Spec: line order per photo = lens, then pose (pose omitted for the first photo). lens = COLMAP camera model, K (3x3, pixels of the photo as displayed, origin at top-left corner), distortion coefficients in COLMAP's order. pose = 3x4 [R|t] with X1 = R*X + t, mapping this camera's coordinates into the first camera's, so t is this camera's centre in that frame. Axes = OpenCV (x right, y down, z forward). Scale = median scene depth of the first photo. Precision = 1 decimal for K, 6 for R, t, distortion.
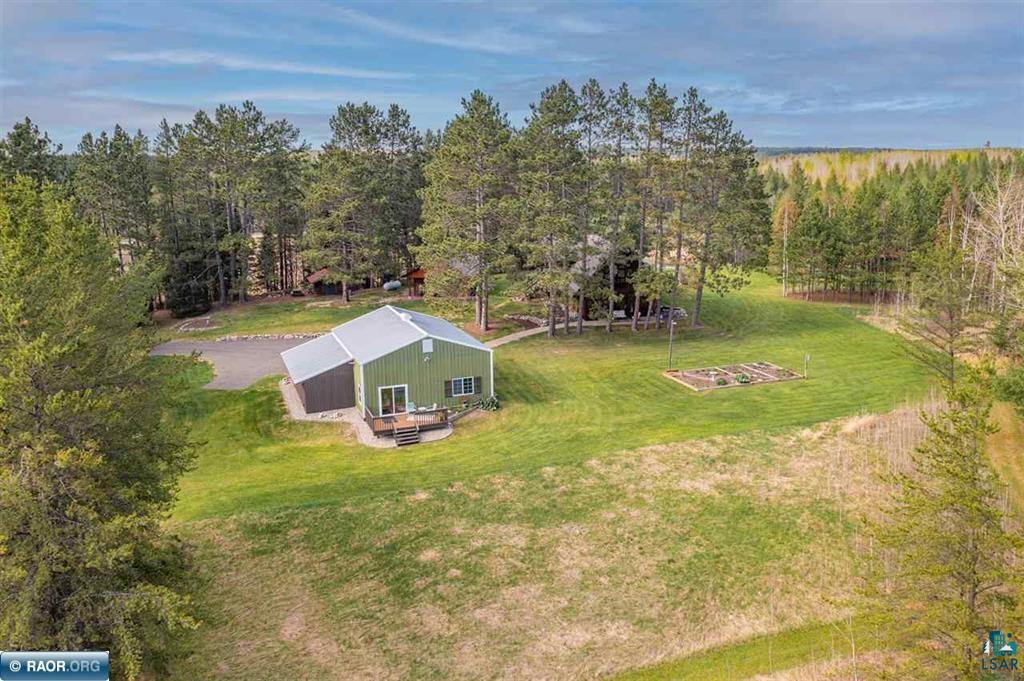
lens RADIAL K [[839.5, 0, 512.0], [0, 839.5, 340.5], [0, 0, 1]] dist [0.000230, -0.003276]
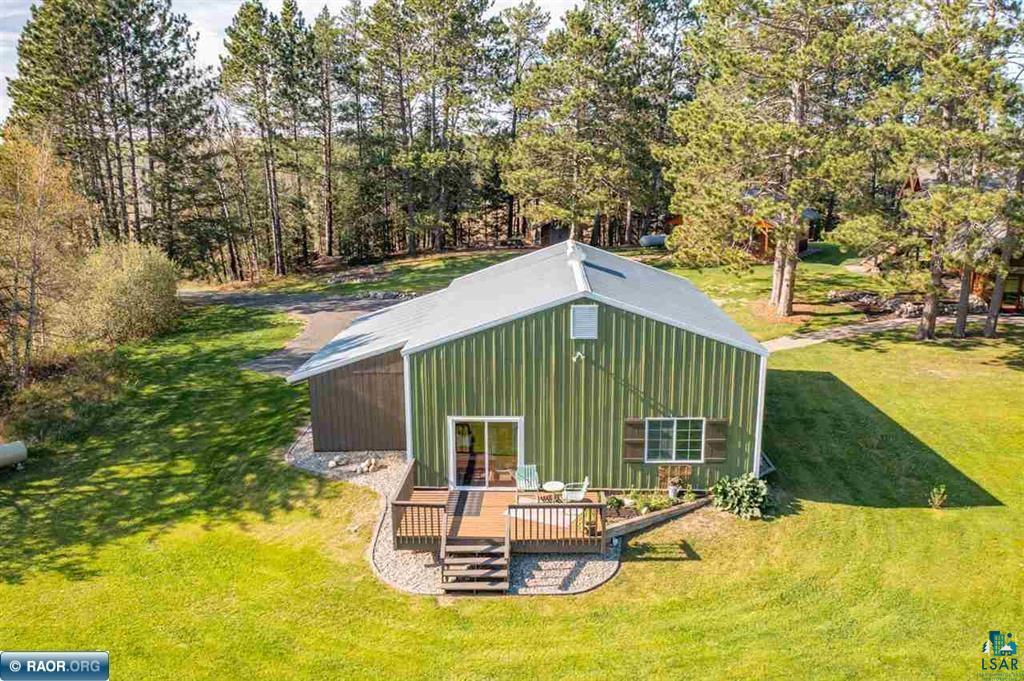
lens RADIAL K [[839.5, 0, 512.0], [0, 839.5, 340.5], [0, 0, 1]] dist [0.000230, -0.003276]
pose [[0.923370, 0.101312, -0.370301, 0.008675], [-0.097160, 0.994819, 0.029902, 0.006510], [0.371412, 0.008368, 0.928430, 0.641499]]
